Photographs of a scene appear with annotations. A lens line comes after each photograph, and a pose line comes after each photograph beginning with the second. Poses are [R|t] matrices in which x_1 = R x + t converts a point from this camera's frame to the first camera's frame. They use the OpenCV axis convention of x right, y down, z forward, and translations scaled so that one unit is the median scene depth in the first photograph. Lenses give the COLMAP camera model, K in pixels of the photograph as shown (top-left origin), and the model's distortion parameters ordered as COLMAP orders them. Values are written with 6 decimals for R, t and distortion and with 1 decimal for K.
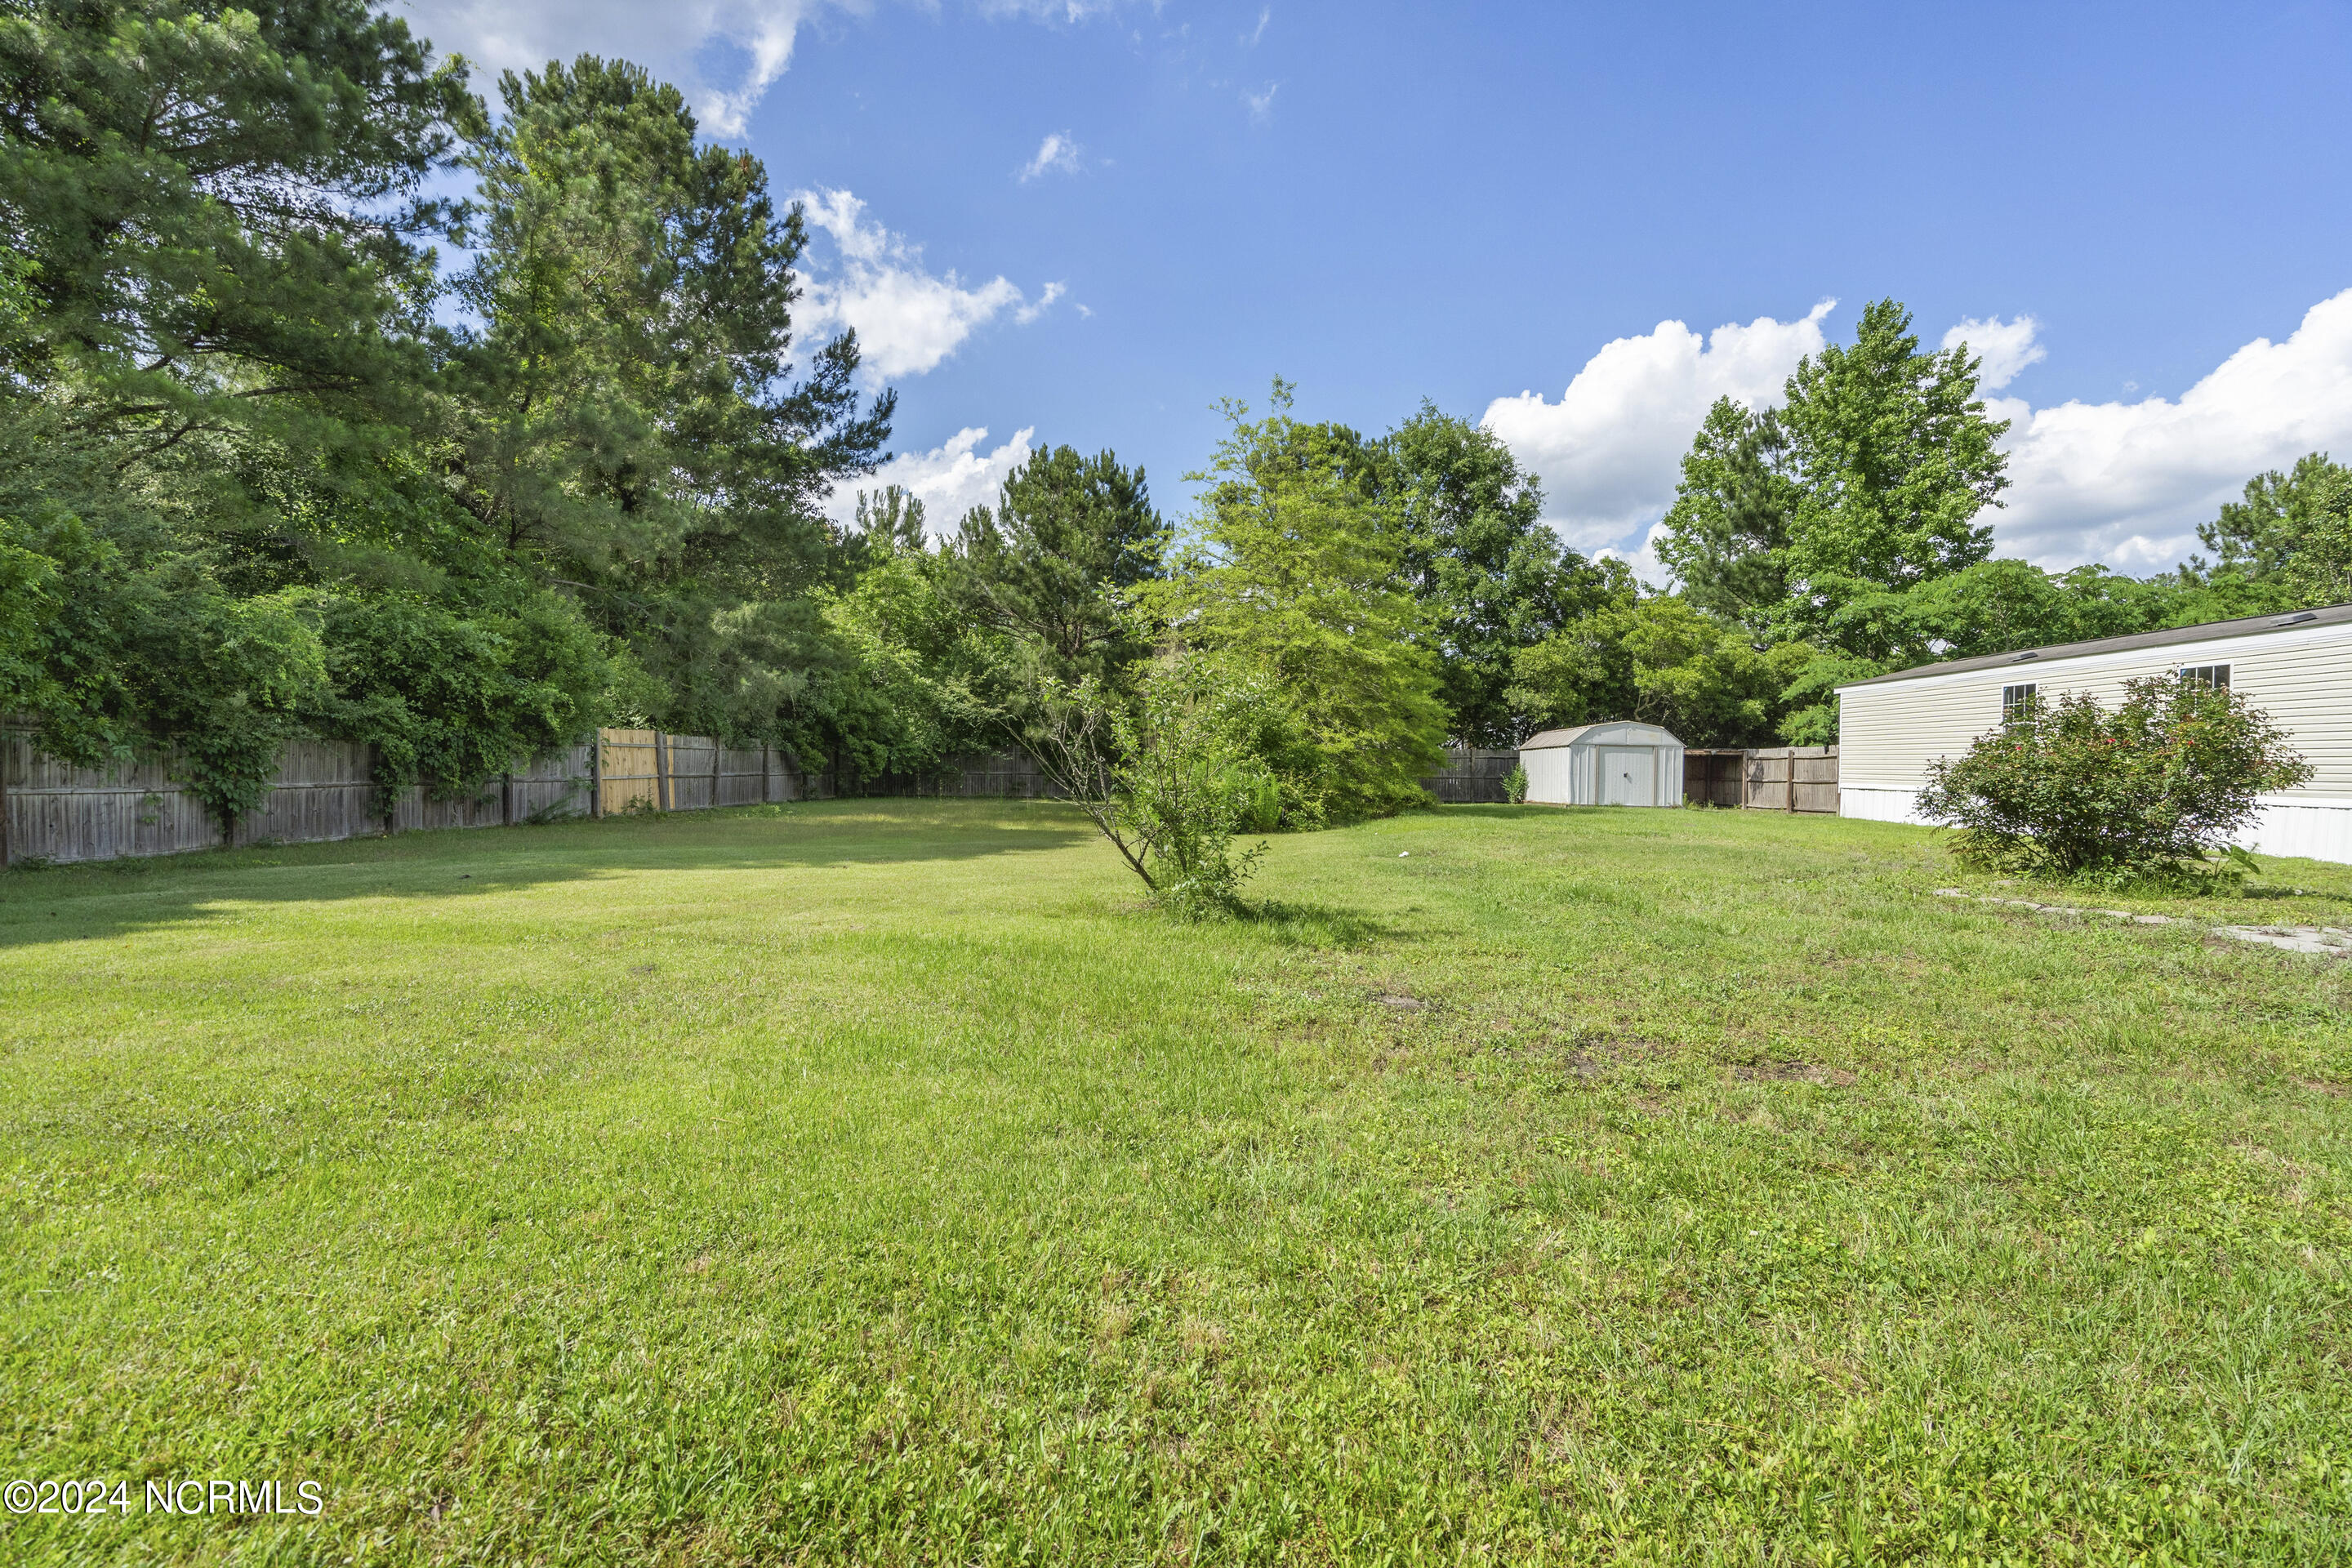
lens RADIAL K [[1022.0, 0, 1126.4], [0, 1022.0, 784.1], [0, 0, 1]] dist [0.000485, 0.000262]
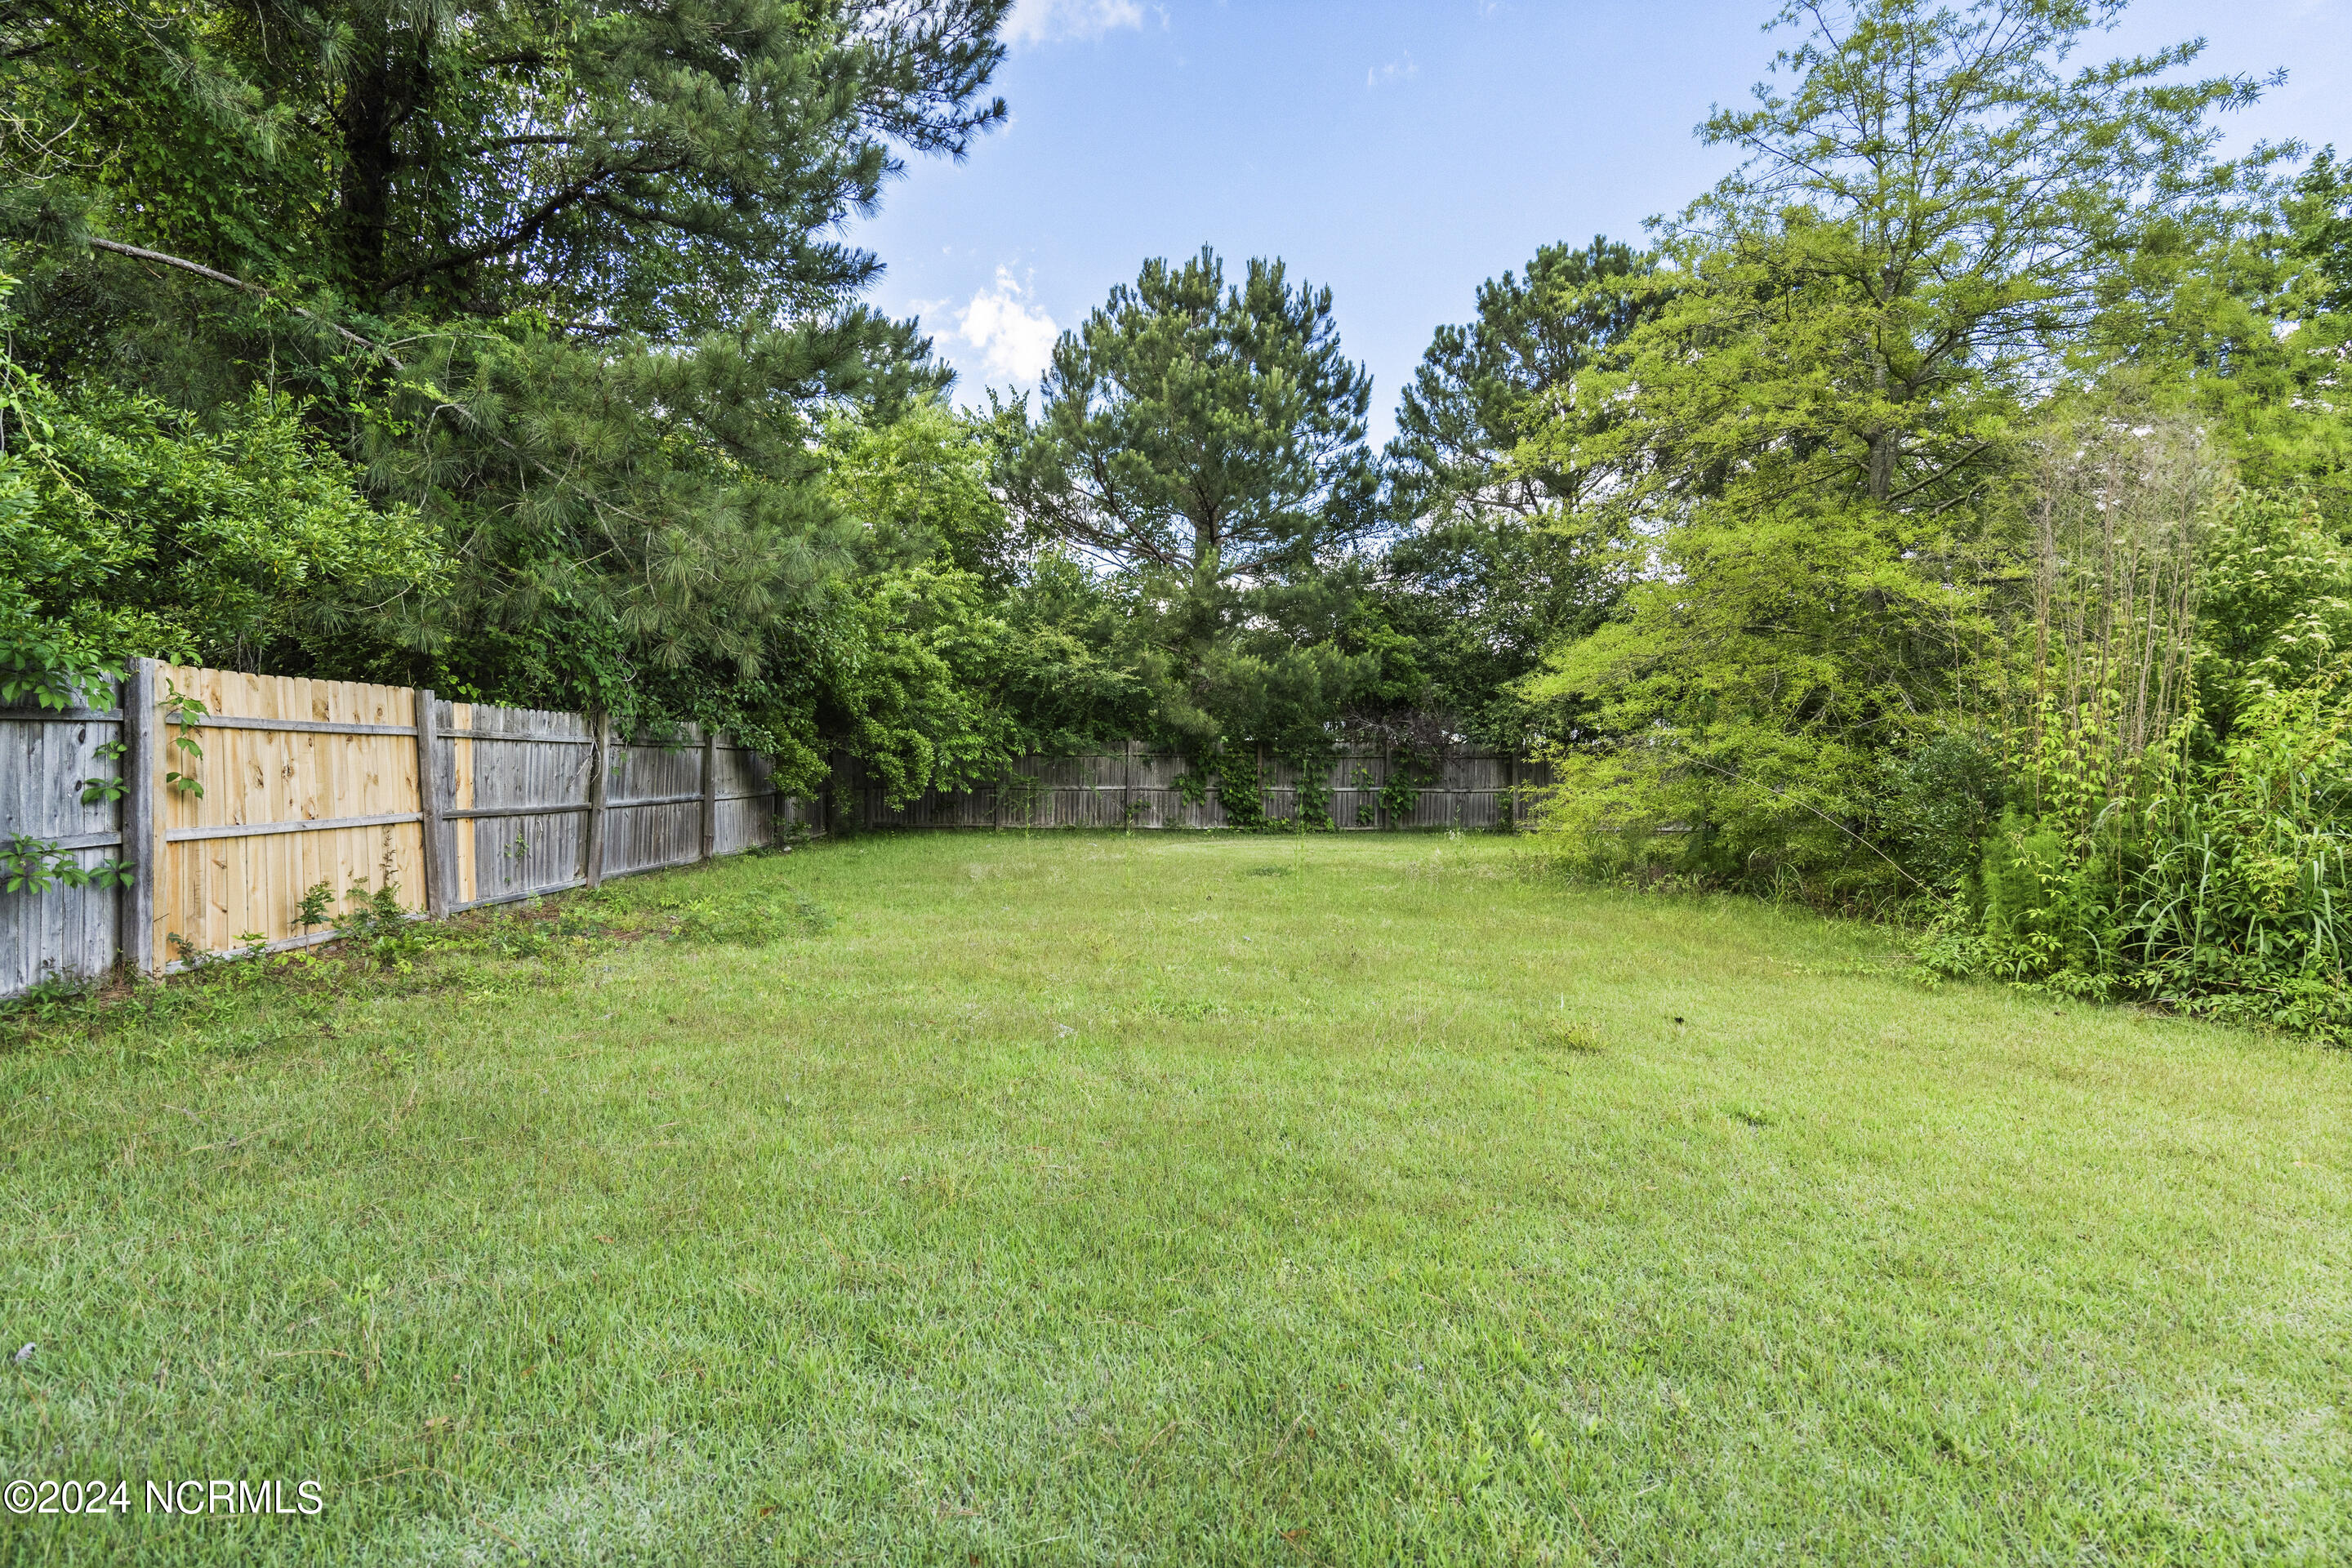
lens RADIAL K [[1053.5, 0, 1150.0], [0, 1053.5, 771.7], [0, 0, 1]] dist [-0.009563, 0.000166]
pose [[0.994856, 0.000984, 0.101290, -0.234748], [0.000552, 0.999885, -0.015133, -0.016920], [-0.101293, 0.015111, 0.994742, 0.590196]]
